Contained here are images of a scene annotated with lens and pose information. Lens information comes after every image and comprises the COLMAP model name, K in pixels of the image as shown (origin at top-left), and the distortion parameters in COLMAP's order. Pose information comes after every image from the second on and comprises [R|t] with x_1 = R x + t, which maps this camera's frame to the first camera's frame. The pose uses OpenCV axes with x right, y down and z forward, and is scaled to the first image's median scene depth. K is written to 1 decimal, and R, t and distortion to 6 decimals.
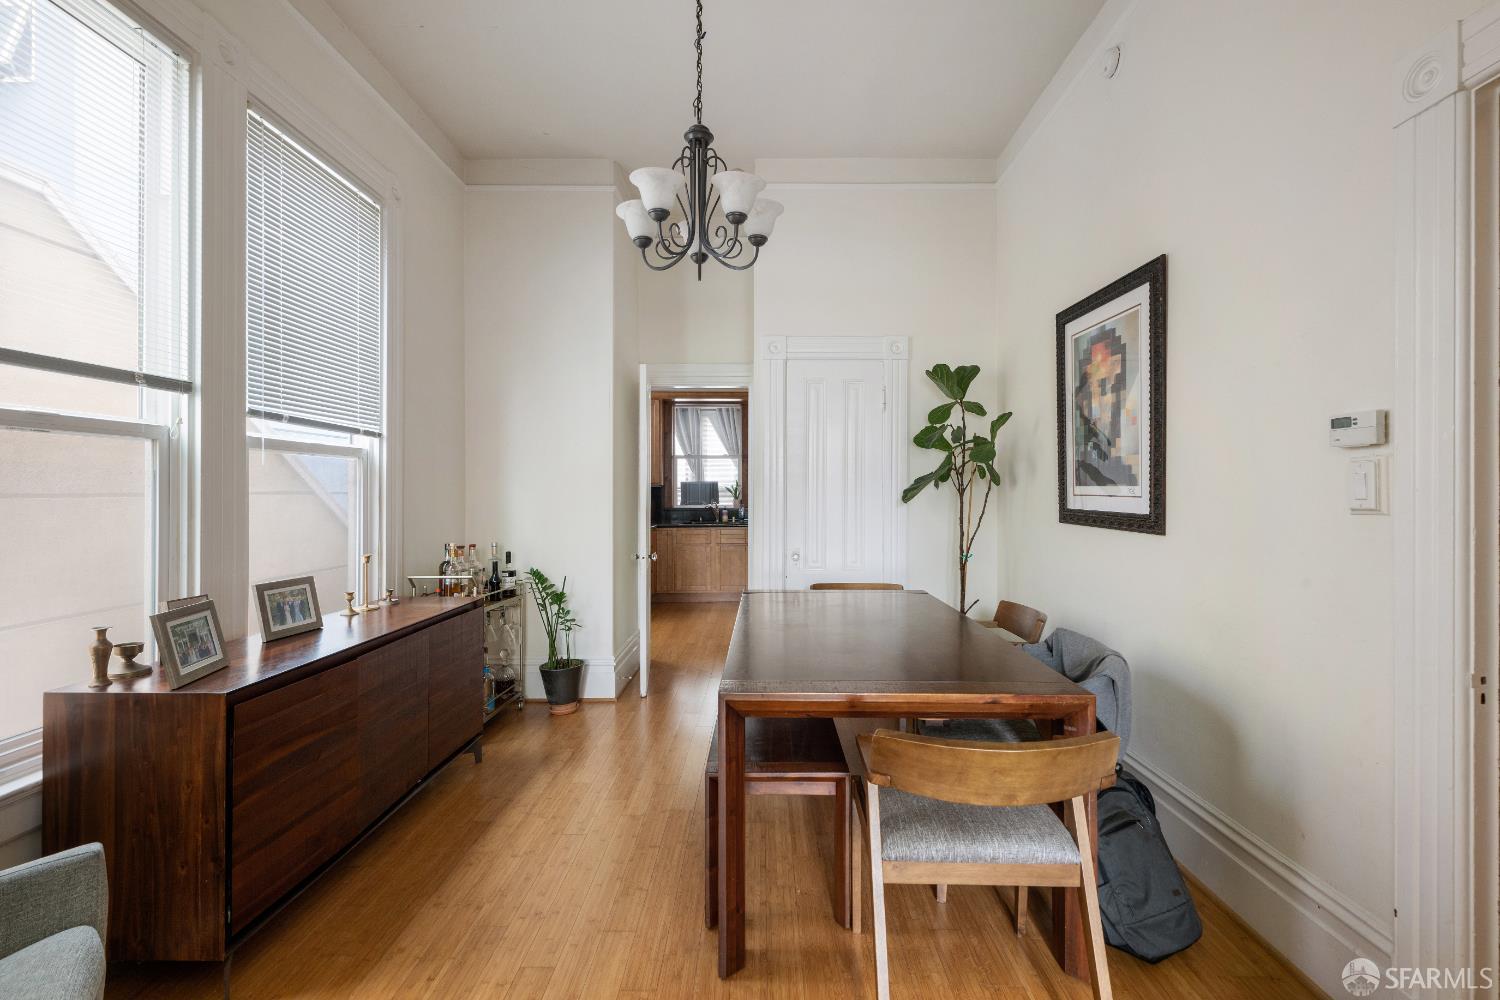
lens RADIAL K [[627.7, 0, 747.7], [0, 627.7, 494.6], [0, 0, 1]] dist [-0.014396, 0.000139]
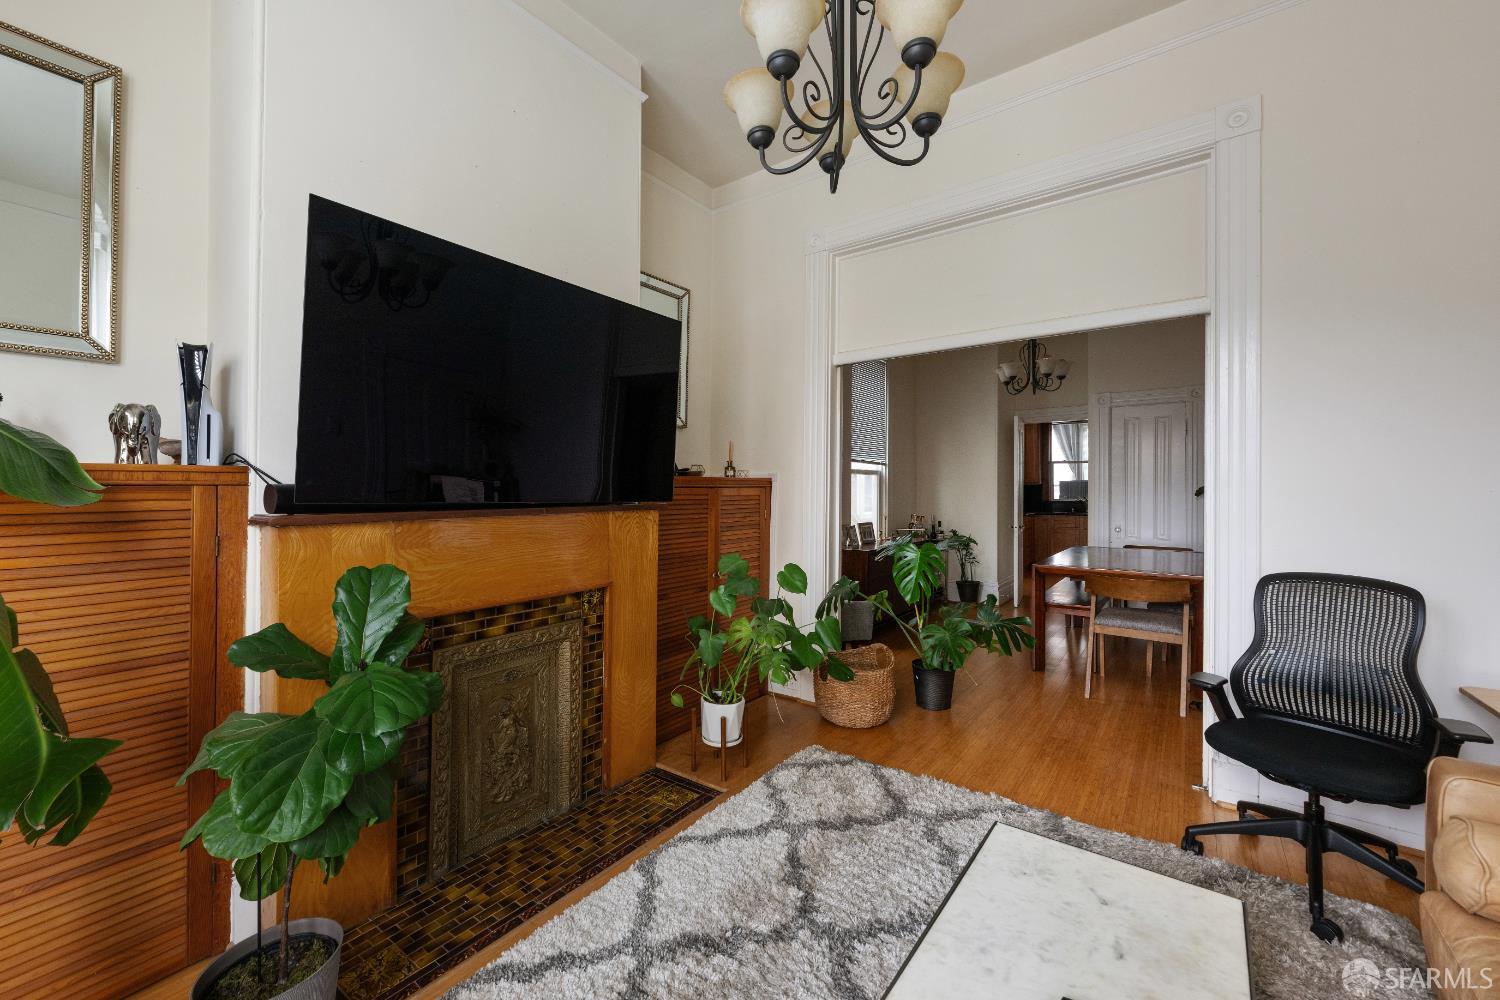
lens RADIAL K [[595.1, 0, 750.0], [0, 595.1, 493.5], [0, 0, 1]] dist [-0.008773, 0.000390]
pose [[0.810711, 0.003870, -0.585433, 0.209386], [-0.000577, 0.999983, 0.005811, -0.000711], [0.585446, -0.004373, 0.810700, -0.805169]]
